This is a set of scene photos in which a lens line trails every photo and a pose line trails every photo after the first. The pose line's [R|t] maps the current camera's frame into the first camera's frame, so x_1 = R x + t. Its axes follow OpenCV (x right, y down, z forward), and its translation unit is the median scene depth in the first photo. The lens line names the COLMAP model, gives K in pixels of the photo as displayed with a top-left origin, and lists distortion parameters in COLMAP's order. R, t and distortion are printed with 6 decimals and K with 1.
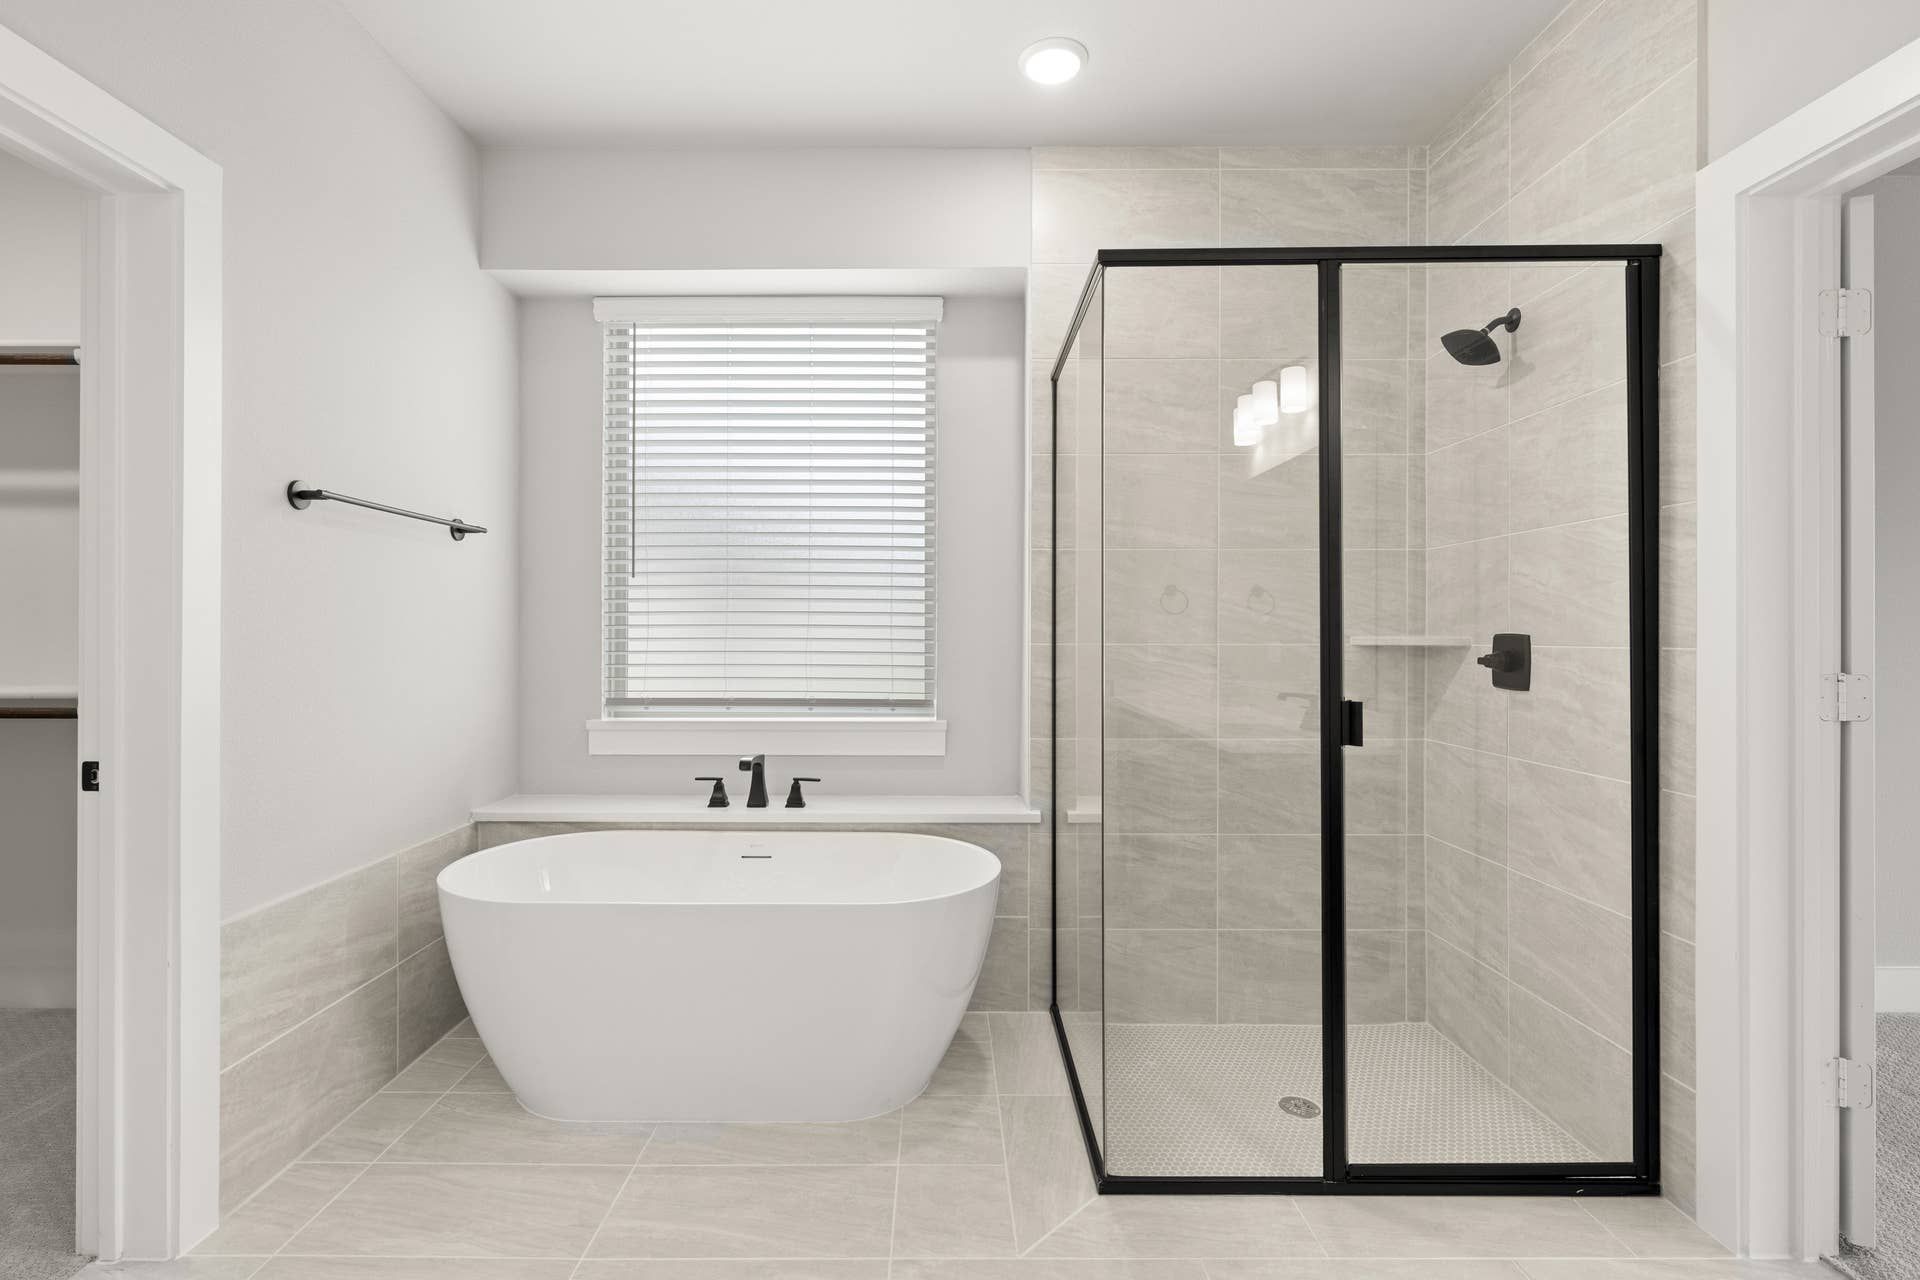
lens RADIAL K [[883.6, 0, 950.9], [0, 883.6, 634.8], [0, 0, 1]] dist [-0.000690, -0.000118]
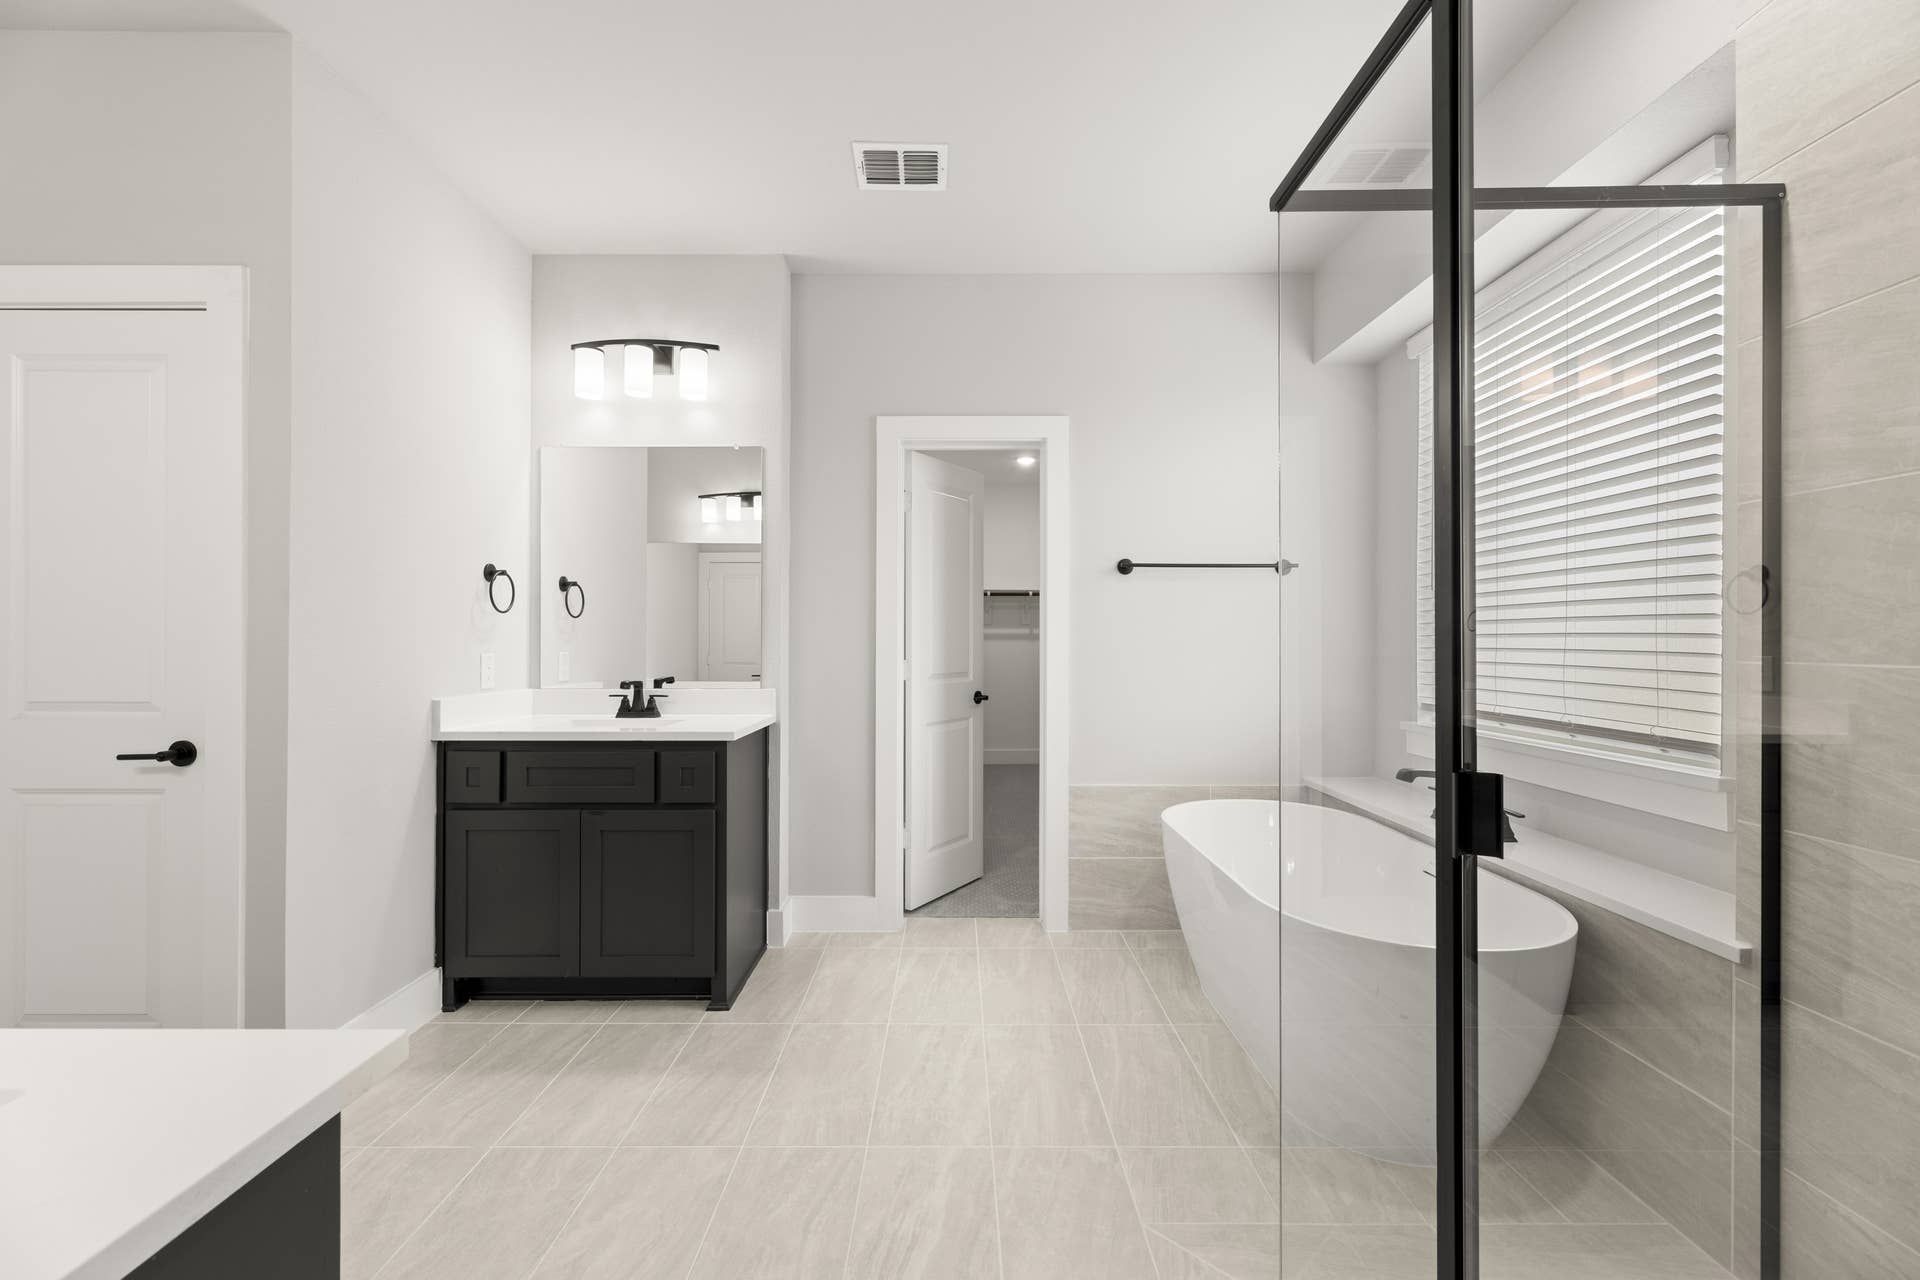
lens RADIAL K [[784.3, 0, 964.4], [0, 784.3, 635.2], [0, 0, 1]] dist [0.000302, 0.000253]
pose [[0.012950, -0.006415, -0.999896, 0.911454], [-0.003282, 0.999974, -0.006458, -0.005555], [0.999911, 0.003365, 0.012929, 0.676280]]
